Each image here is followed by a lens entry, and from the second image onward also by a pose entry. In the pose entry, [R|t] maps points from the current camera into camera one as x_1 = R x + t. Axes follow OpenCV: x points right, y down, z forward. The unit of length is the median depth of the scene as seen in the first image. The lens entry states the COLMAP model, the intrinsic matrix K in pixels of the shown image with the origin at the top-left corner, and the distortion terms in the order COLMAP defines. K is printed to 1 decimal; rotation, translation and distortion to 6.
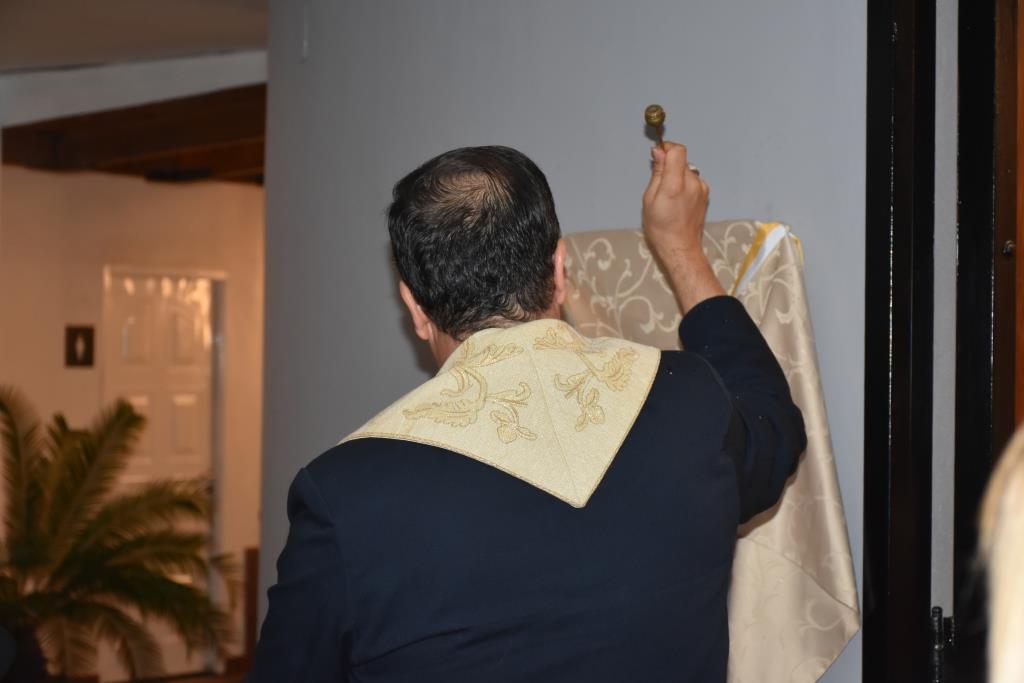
lens RADIAL K [[2550.9, 0, 512.0], [0, 2550.9, 341.5], [0, 0, 1]] dist [-0.022028, 0.157981]
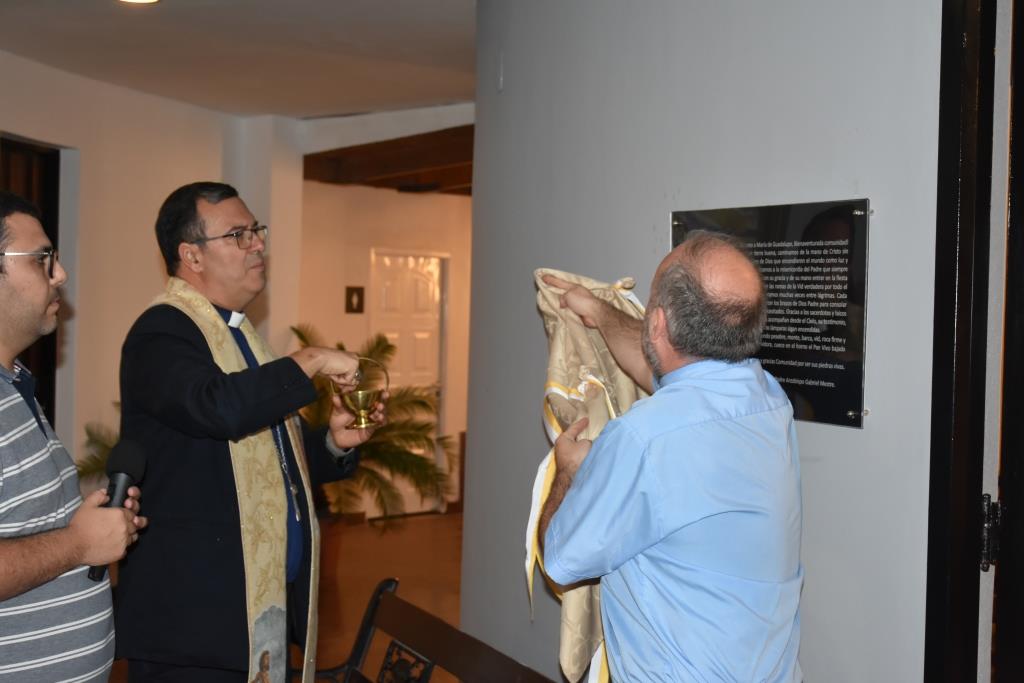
lens RADIAL K [[1380.5, 0, 512.0], [0, 1380.5, 341.5], [0, 0, 1]] dist [0.001641, -0.019137]
pose [[0.997124, 0.014467, -0.074399, -0.012263], [-0.013152, 0.999749, 0.018136, 0.010998], [0.074643, -0.017105, 0.997064, 0.177692]]
